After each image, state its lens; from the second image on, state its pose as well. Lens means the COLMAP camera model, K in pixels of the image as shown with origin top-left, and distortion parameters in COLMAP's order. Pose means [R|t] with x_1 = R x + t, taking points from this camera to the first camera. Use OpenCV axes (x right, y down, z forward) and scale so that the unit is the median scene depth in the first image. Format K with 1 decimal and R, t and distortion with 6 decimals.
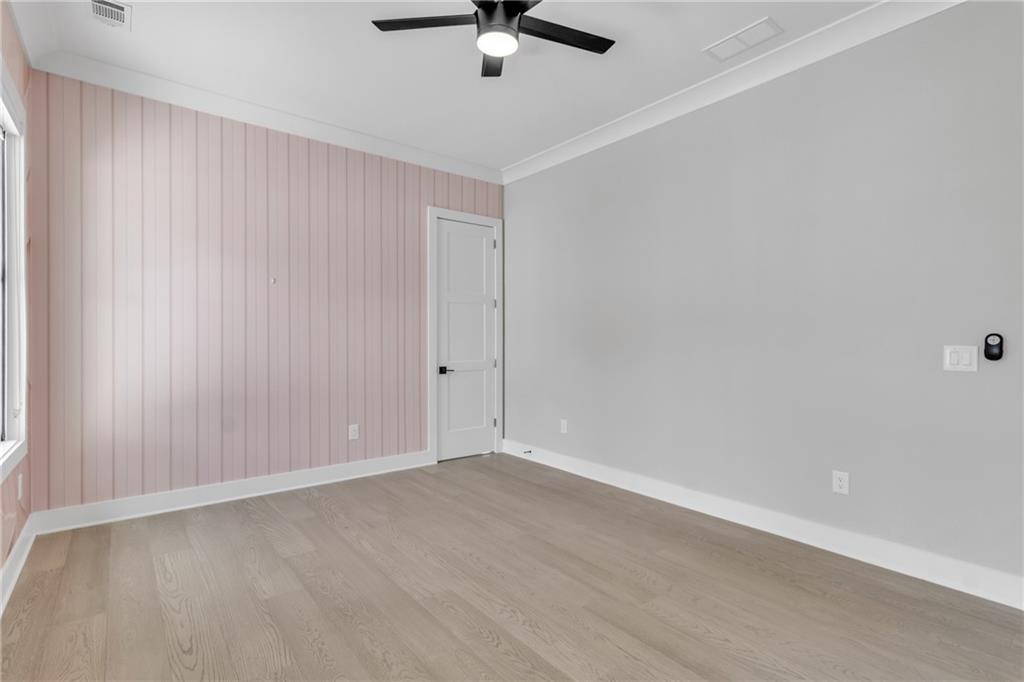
lens RADIAL K [[488.5, 0, 518.1], [0, 488.5, 342.8], [0, 0, 1]] dist [-0.001740, 0.000161]
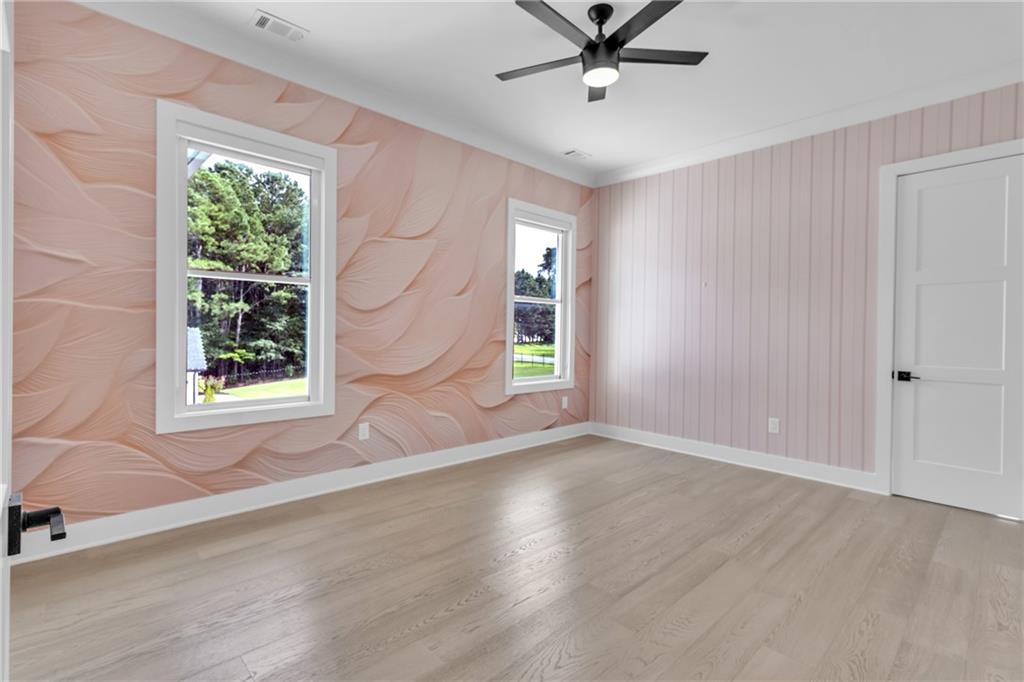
lens RADIAL K [[488.5, 0, 518.1], [0, 488.5, 333.7], [0, 0, 1]] dist [-0.001740, 0.000161]
pose [[0.076384, 0.013786, -0.996983, 0.566474], [-0.018715, 0.999748, 0.012390, -0.007908], [0.996903, 0.017712, 0.076622, 0.358944]]
